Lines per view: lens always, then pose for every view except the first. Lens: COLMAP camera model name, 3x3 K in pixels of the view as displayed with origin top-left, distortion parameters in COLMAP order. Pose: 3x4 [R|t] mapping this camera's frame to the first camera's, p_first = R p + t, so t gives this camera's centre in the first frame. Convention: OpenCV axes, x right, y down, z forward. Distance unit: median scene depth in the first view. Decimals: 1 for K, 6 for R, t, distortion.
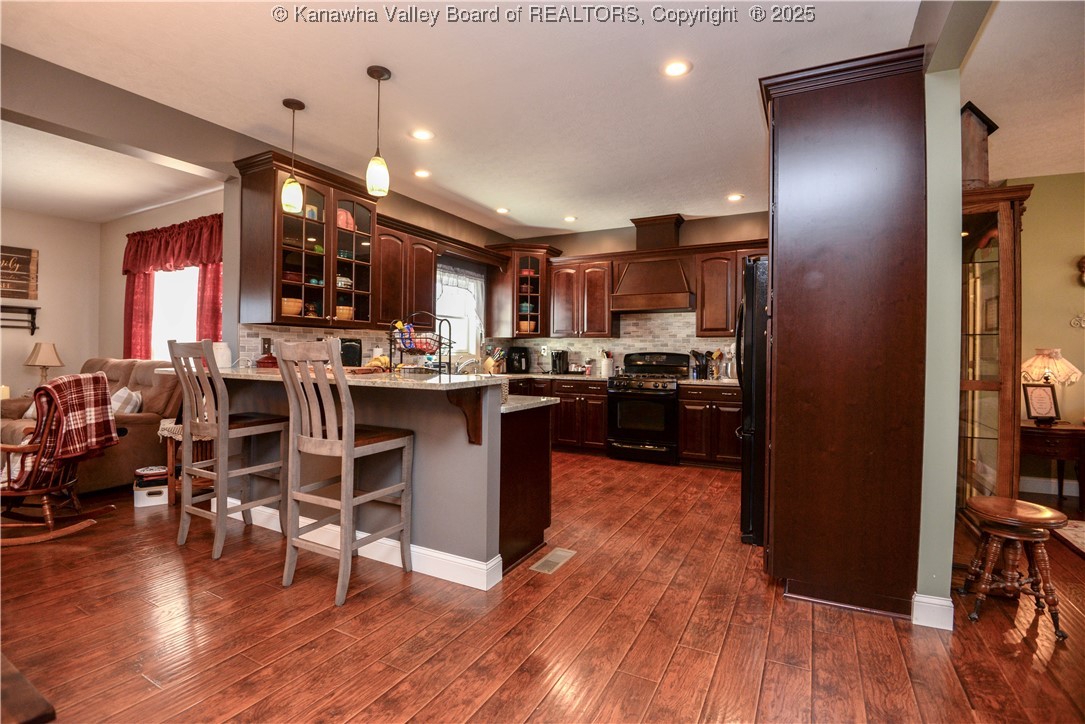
lens RADIAL K [[498.5, 0, 543.4], [0, 498.5, 357.3], [0, 0, 1]] dist [-0.000159, -0.026278]
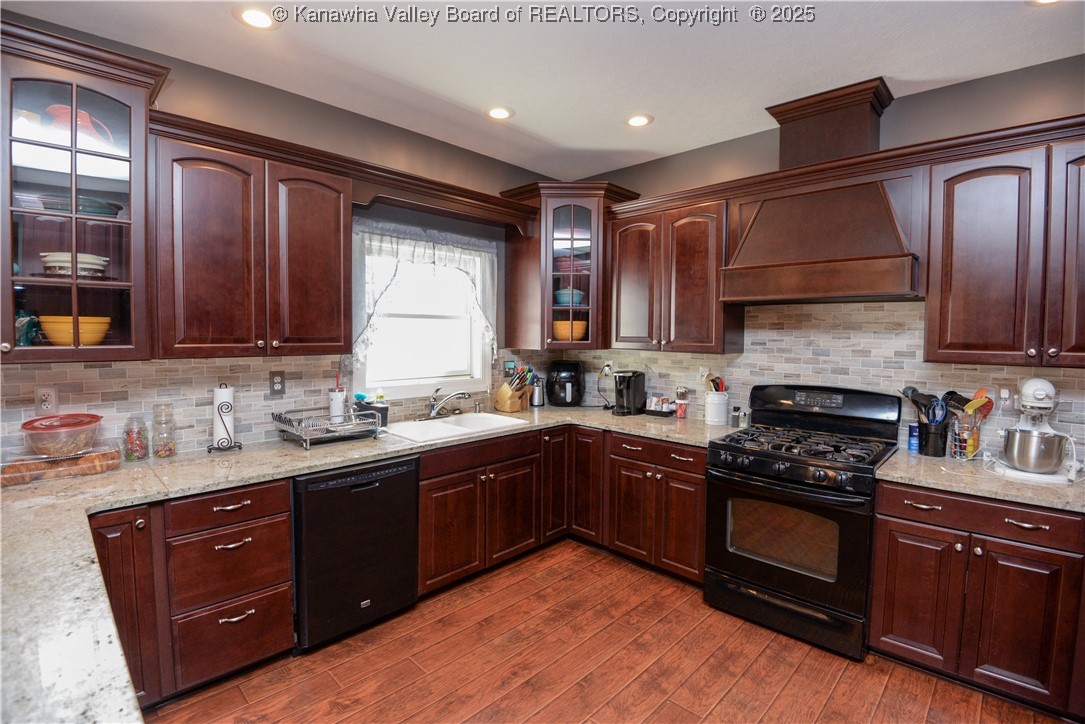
lens RADIAL K [[498.5, 0, 543.4], [0, 498.5, 357.3], [0, 0, 1]] dist [-0.000159, -0.026278]
pose [[0.960075, 0.014057, -0.279390, 0.100234], [-0.002015, 0.999058, 0.043344, -0.056398], [0.279736, -0.041050, 0.959199, 0.454497]]
